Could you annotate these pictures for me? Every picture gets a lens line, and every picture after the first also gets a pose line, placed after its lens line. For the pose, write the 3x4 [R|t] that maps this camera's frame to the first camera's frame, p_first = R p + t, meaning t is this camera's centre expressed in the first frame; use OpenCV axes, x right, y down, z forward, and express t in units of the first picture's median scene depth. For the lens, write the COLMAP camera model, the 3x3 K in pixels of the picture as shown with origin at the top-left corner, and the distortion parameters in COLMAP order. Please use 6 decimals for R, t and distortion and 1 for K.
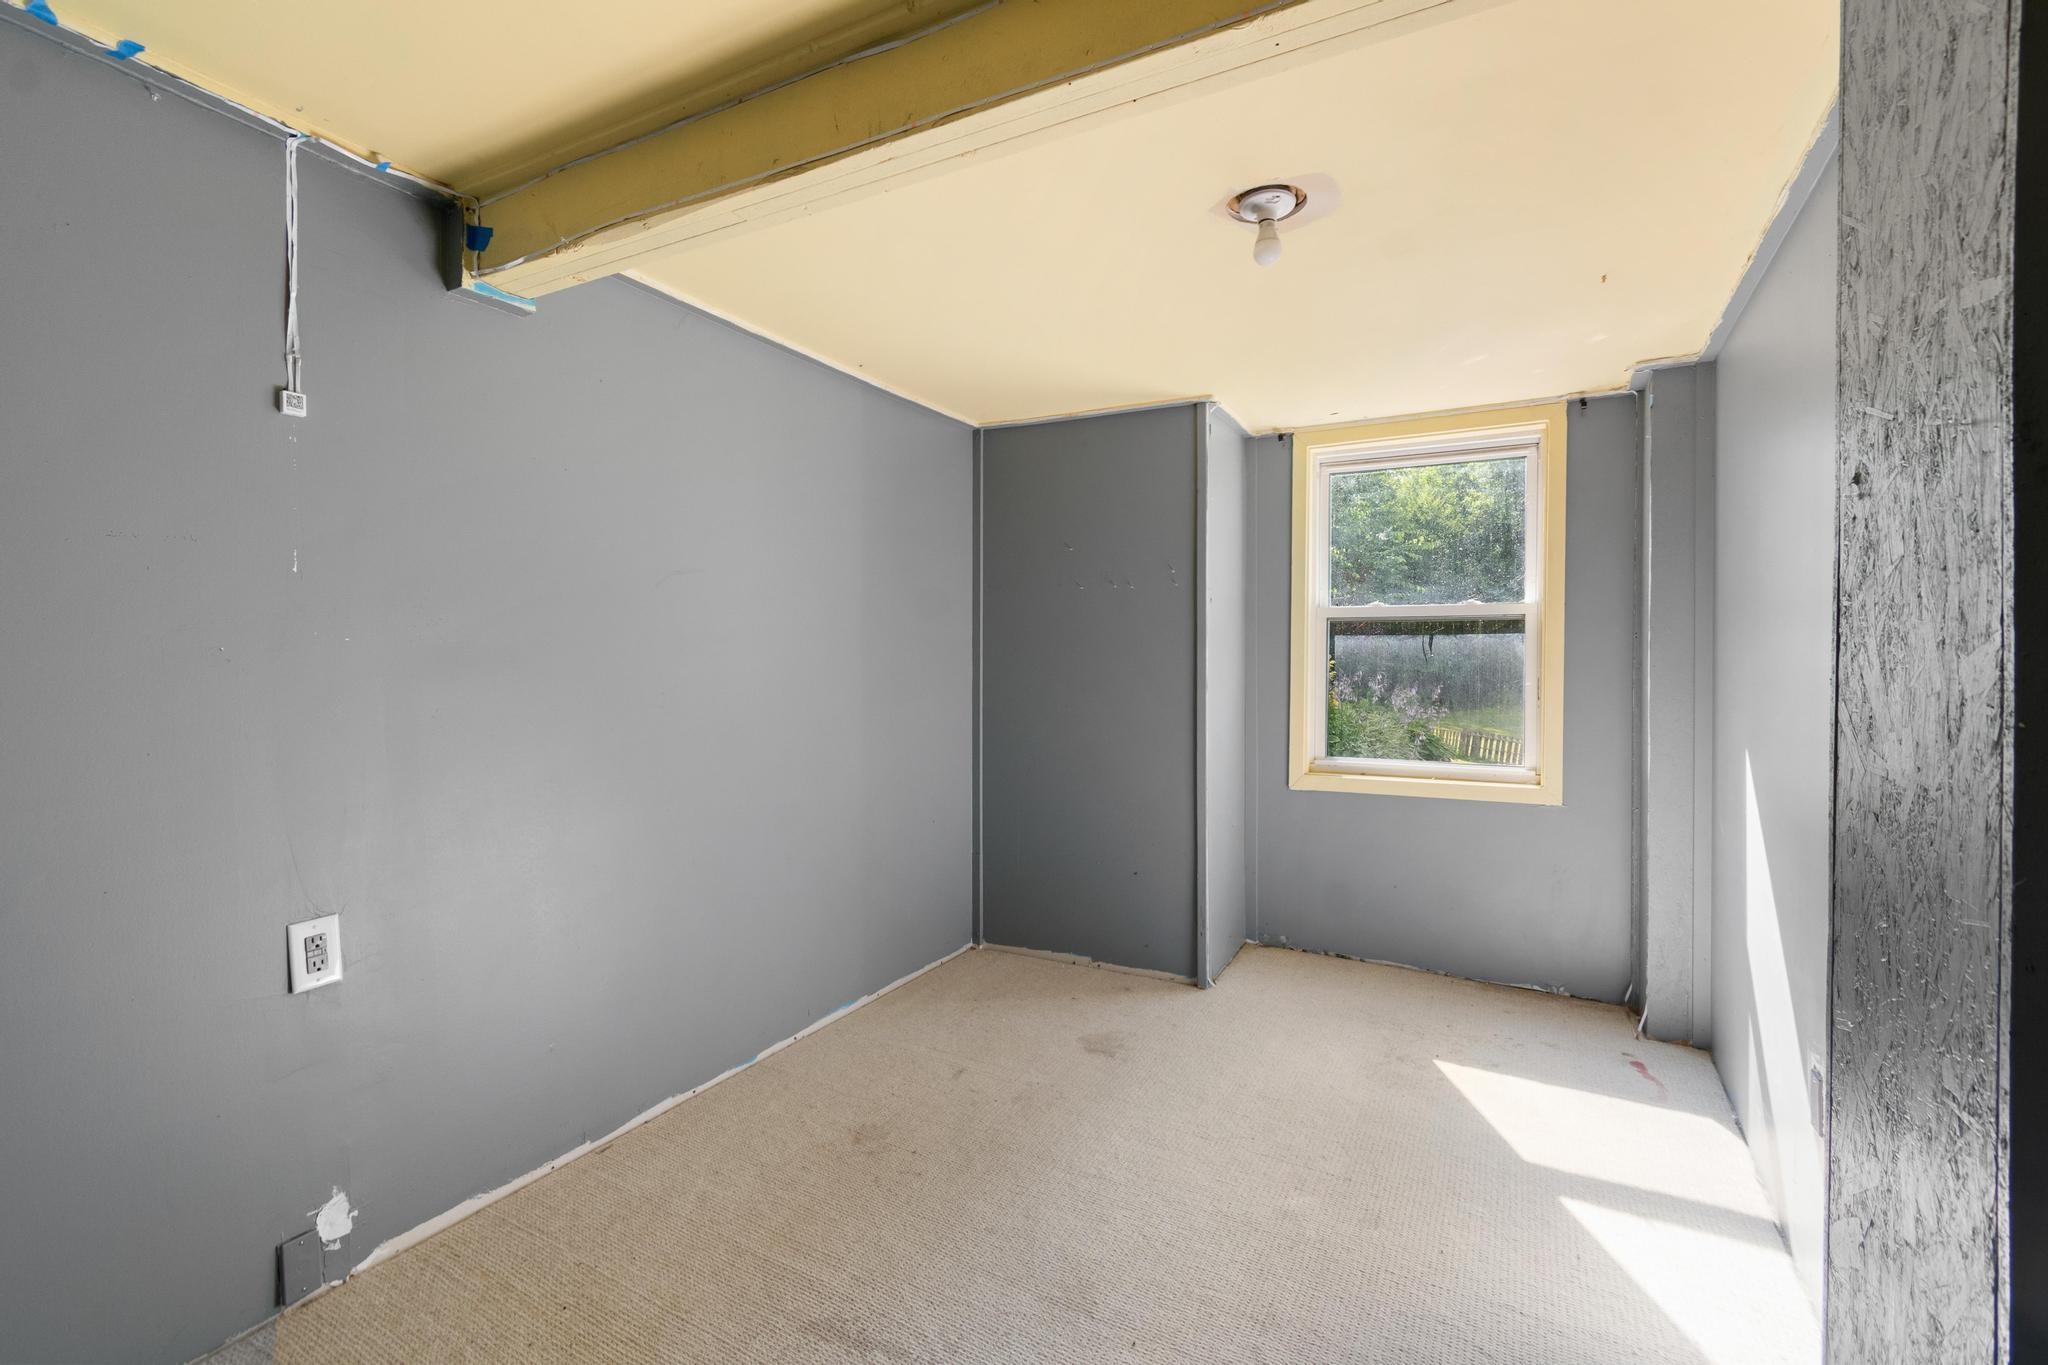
lens RADIAL K [[917.6, 0, 1038.3], [0, 917.6, 682.6], [0, 0, 1]] dist [0.001565, -0.001509]
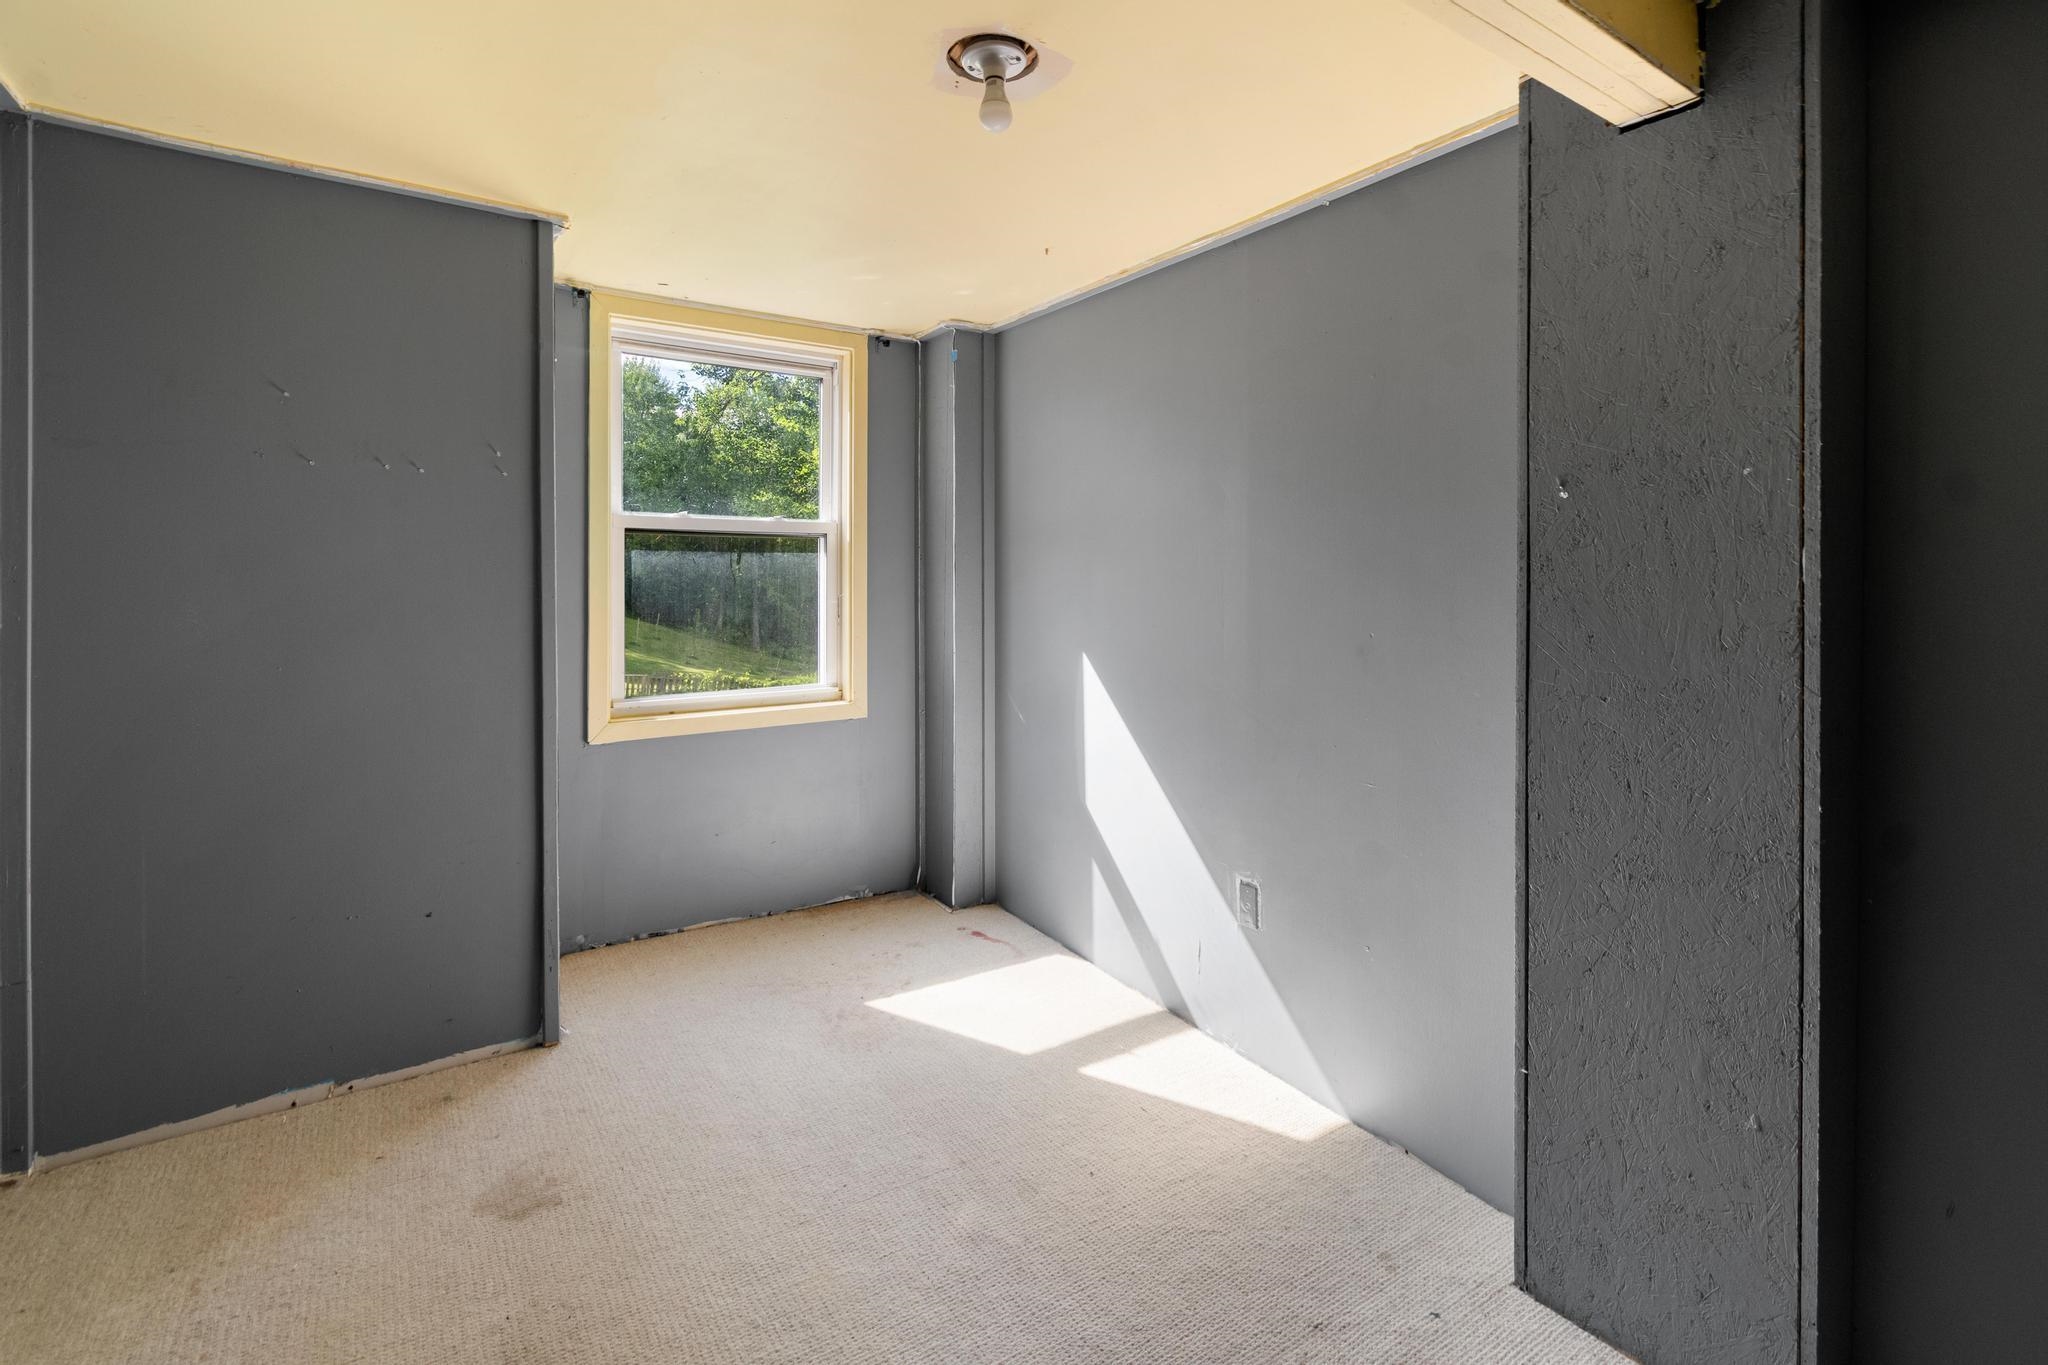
lens RADIAL K [[917.6, 0, 1105.4], [0, 917.6, 583.5], [0, 0, 1]] dist [0.001565, -0.001509]
pose [[0.455572, -0.010616, 0.890136, -0.241000], [0.013144, 0.999900, 0.005199, -0.021513], [-0.890102, 0.009332, 0.455666, 0.273154]]
